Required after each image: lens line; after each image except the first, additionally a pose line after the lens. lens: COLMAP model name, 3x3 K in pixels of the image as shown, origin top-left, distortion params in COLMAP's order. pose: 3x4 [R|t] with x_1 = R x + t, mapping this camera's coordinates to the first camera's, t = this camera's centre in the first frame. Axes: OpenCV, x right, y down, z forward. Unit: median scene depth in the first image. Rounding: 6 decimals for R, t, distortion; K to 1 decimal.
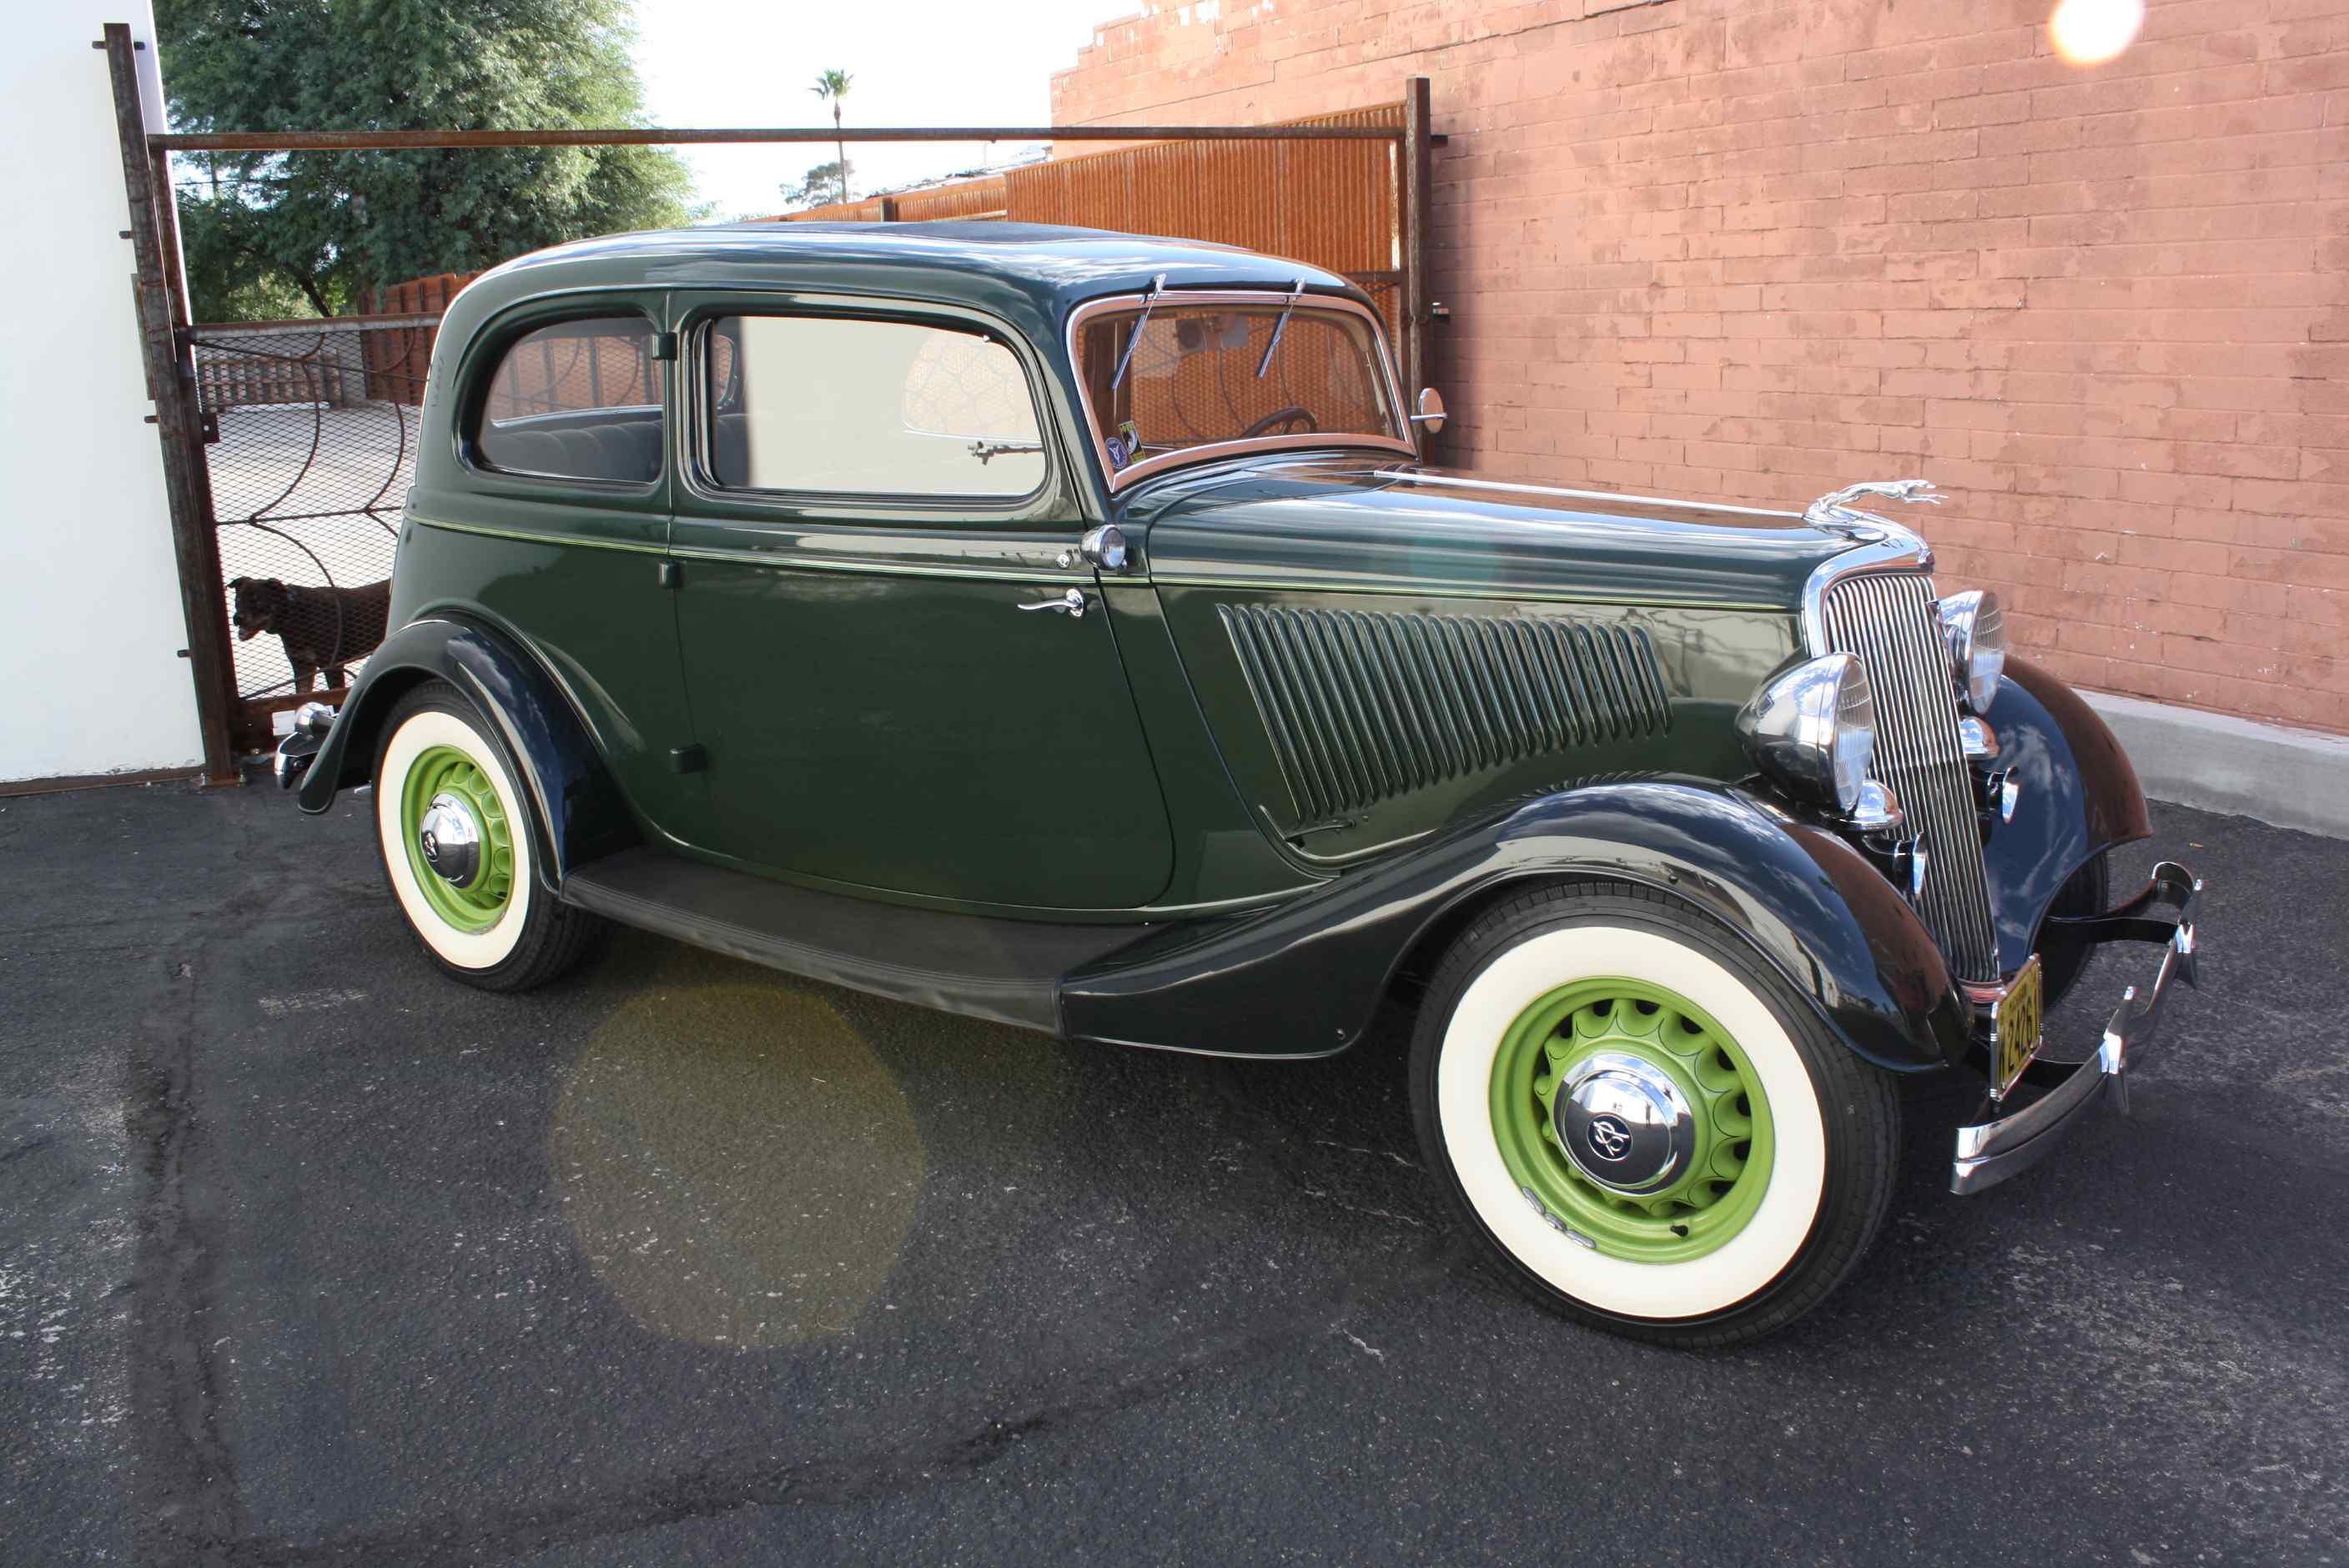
lens RADIAL K [[1996.5, 0, 1174.5], [0, 1996.5, 784.0], [0, 0, 1]] dist [-0.165215, 0.146486]
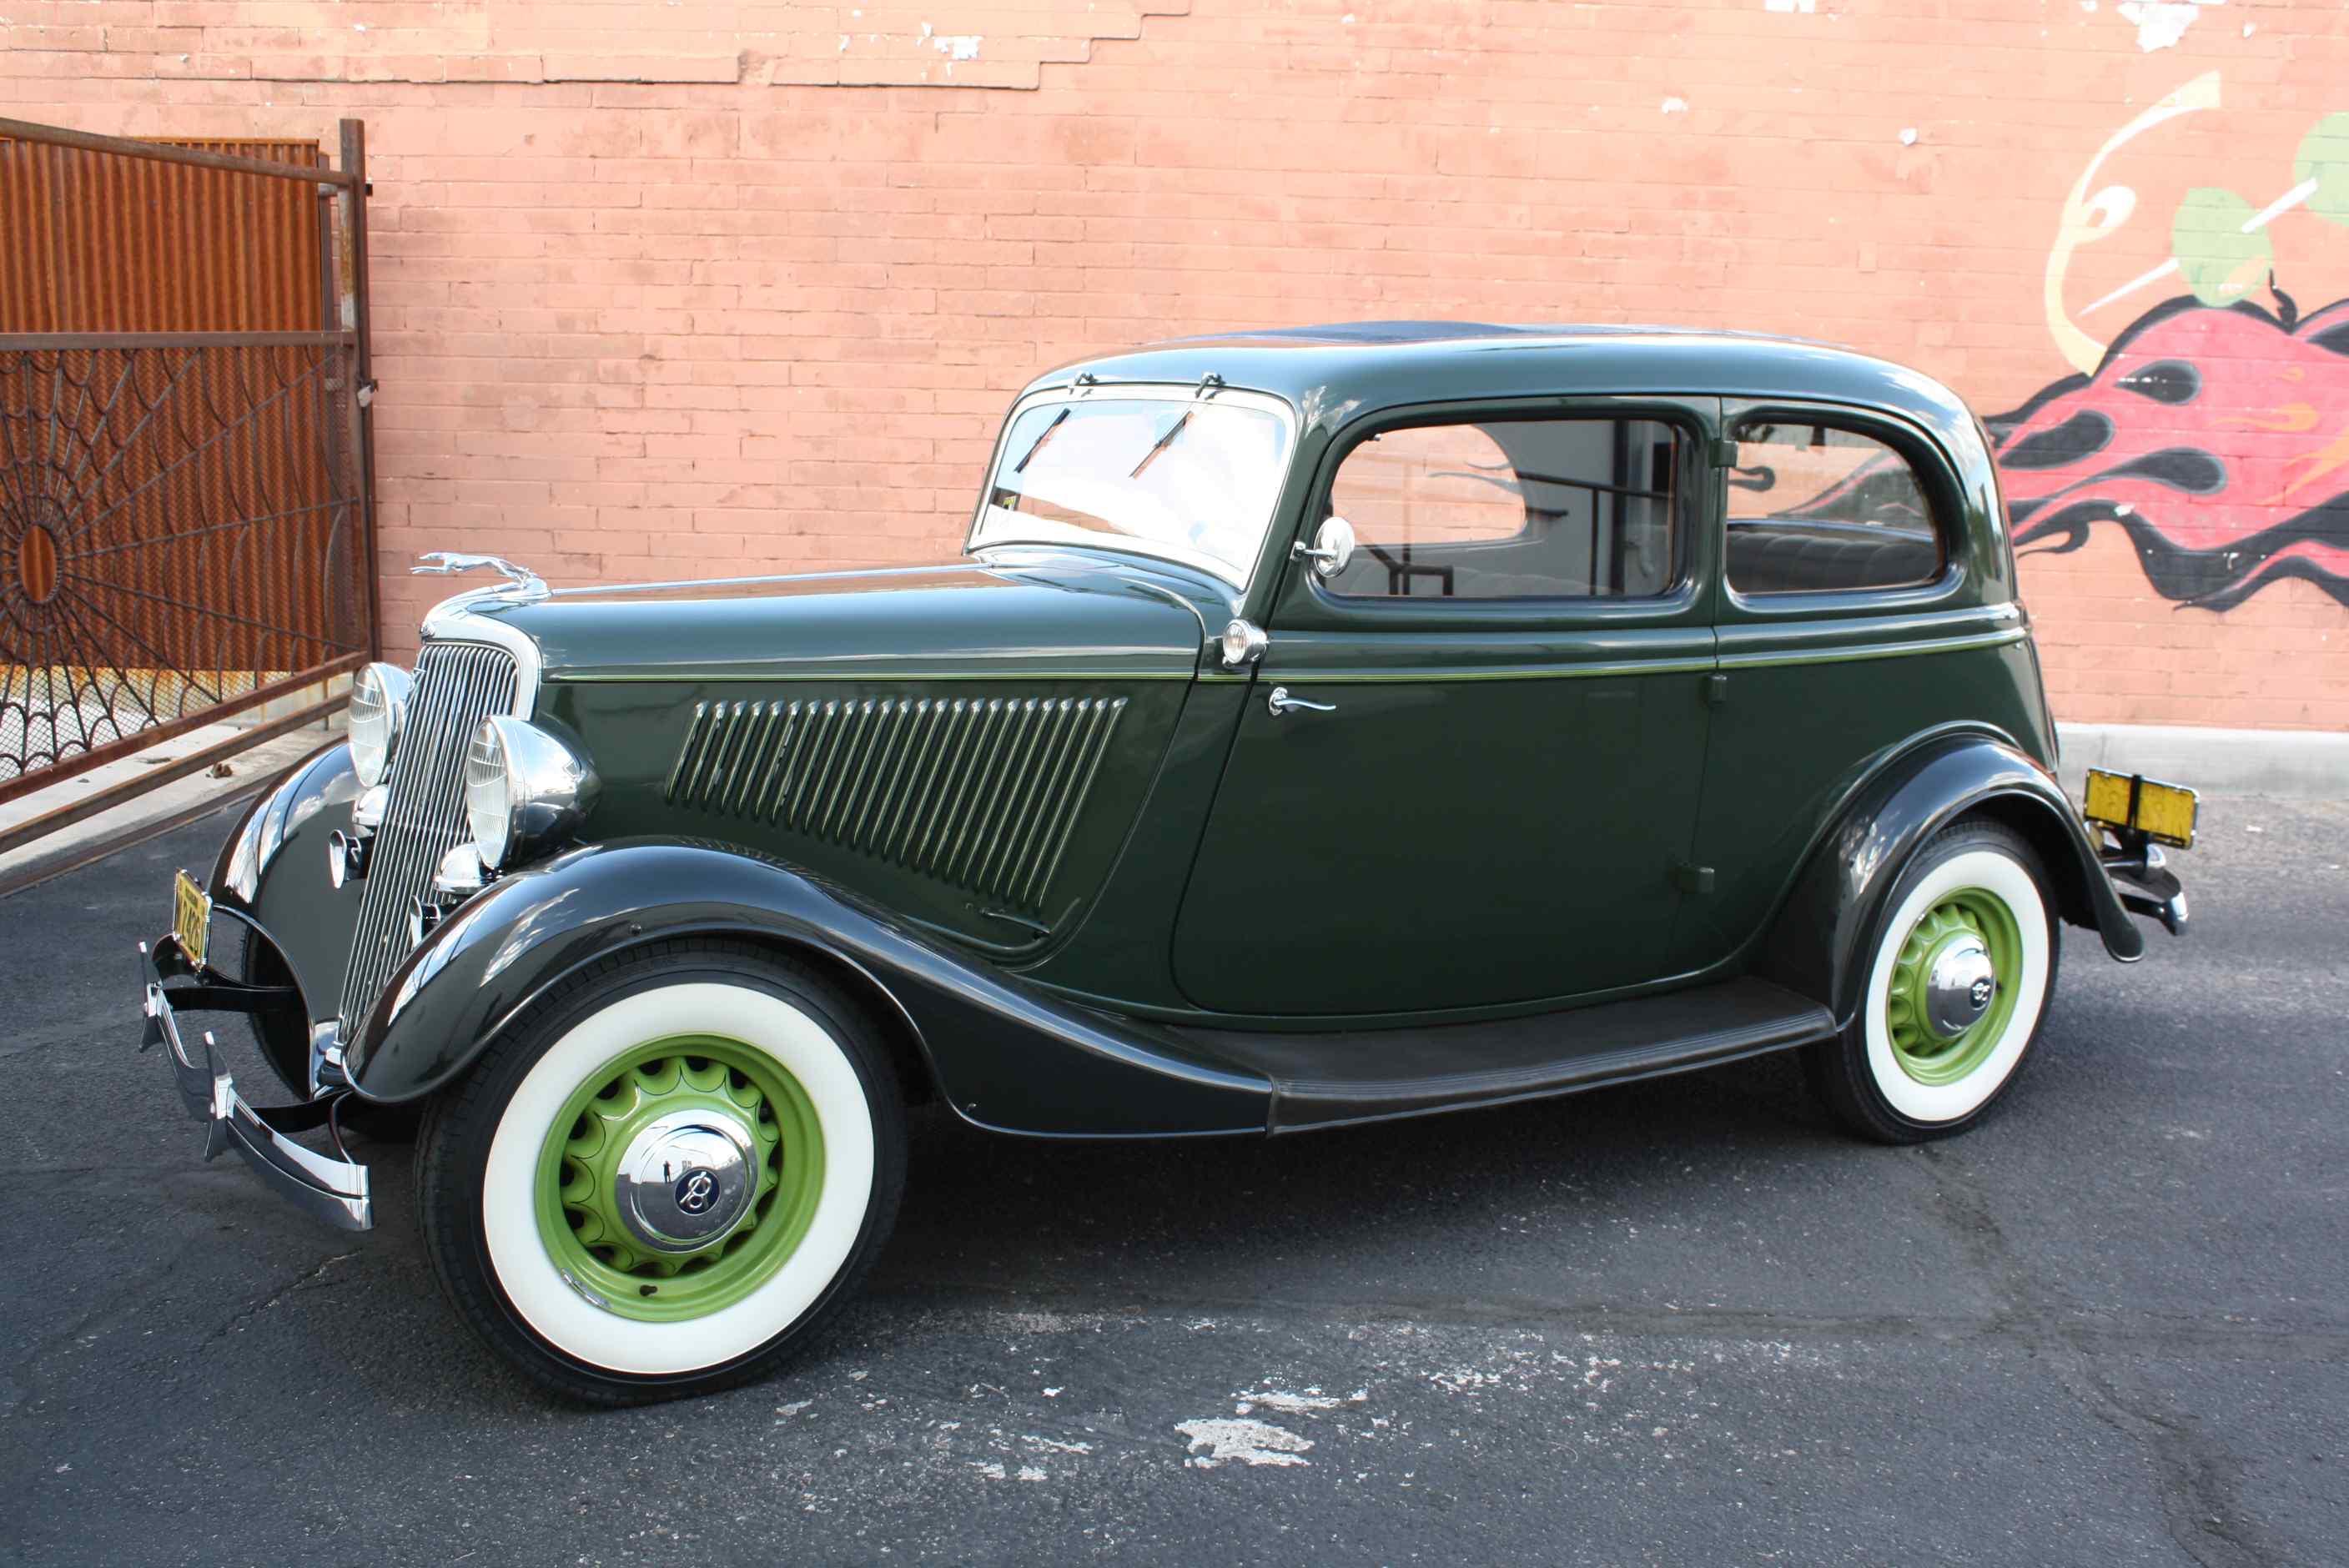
lens RADIAL K [[2253.8, 0, 1174.5], [0, 2253.8, 784.0], [0, 0, 1]] dist [-0.146811, 0.161257]
pose [[0.506303, -0.120135, 0.853947, -0.754988], [0.157585, 0.986464, 0.045345, -0.053576], [-0.847835, 0.111611, 0.518381, 0.229959]]
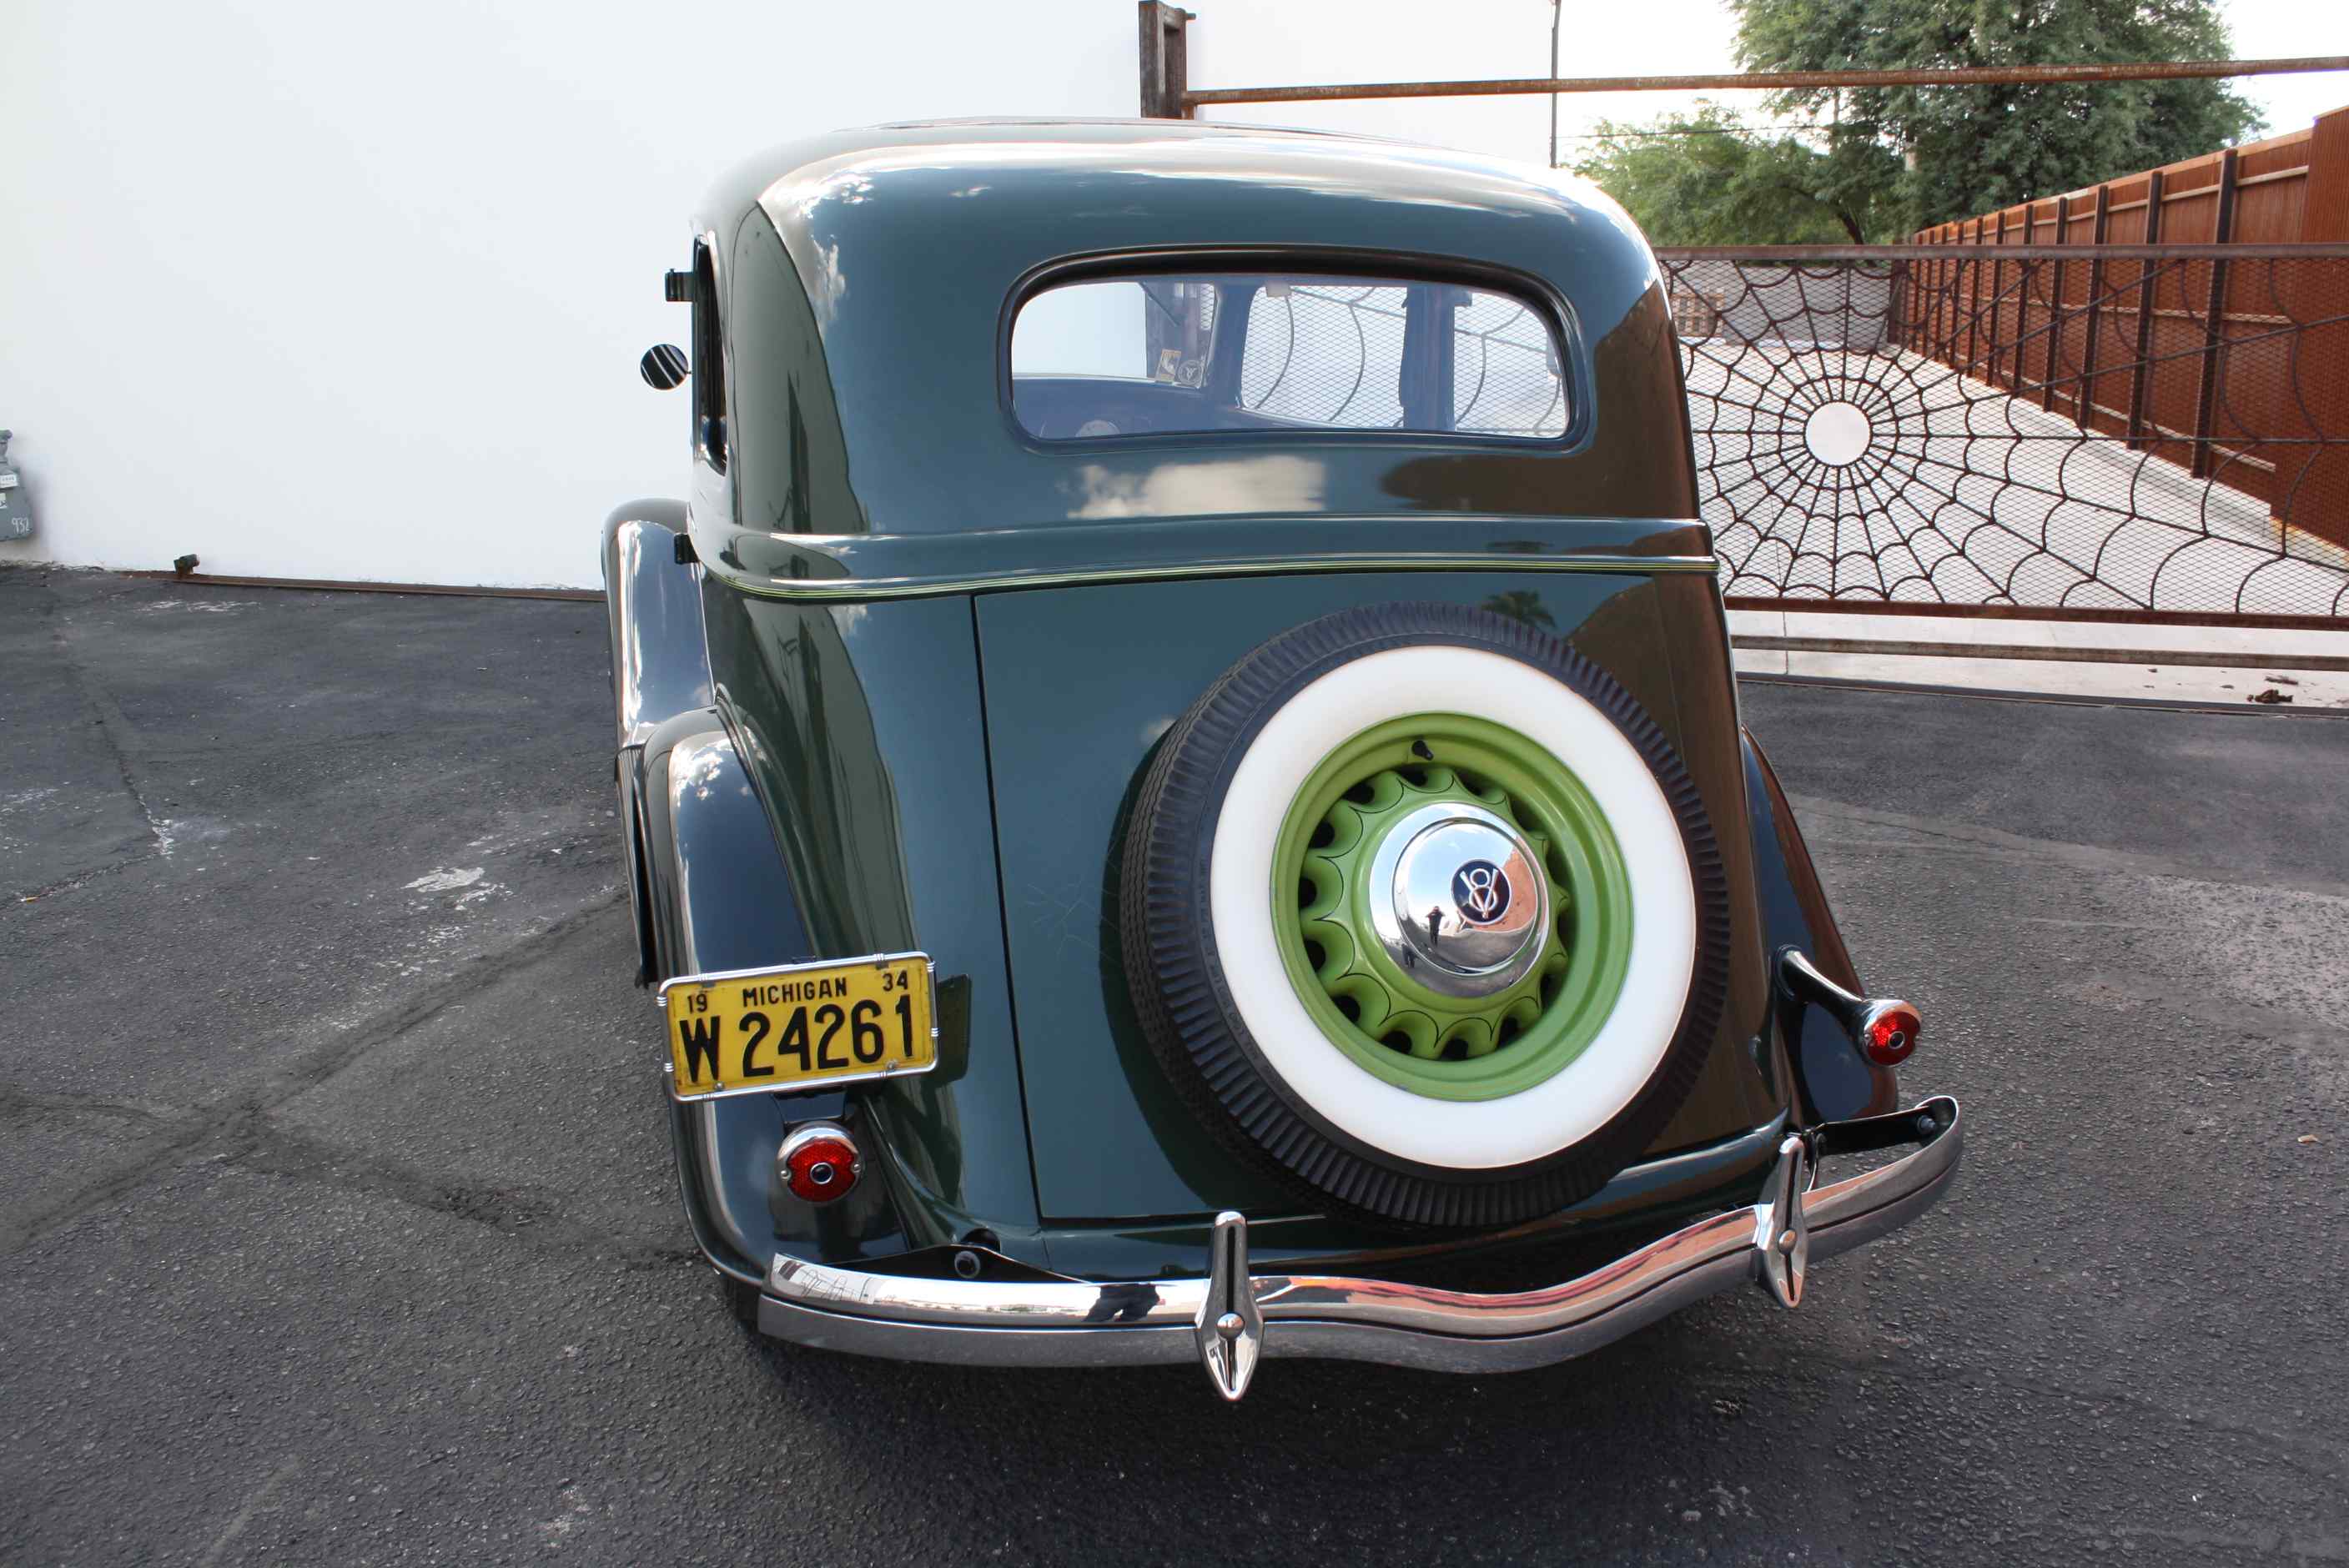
lens RADIAL K [[1976.9, 0, 1194.2], [0, 1976.9, 788.2], [0, 0, 1]] dist [-0.164035, 0.141360]
pose [[0.711457, 0.197102, -0.674522, 0.334753], [-0.176648, 0.979200, 0.099811, -0.039633], [0.680165, 0.048142, 0.731476, 0.149701]]
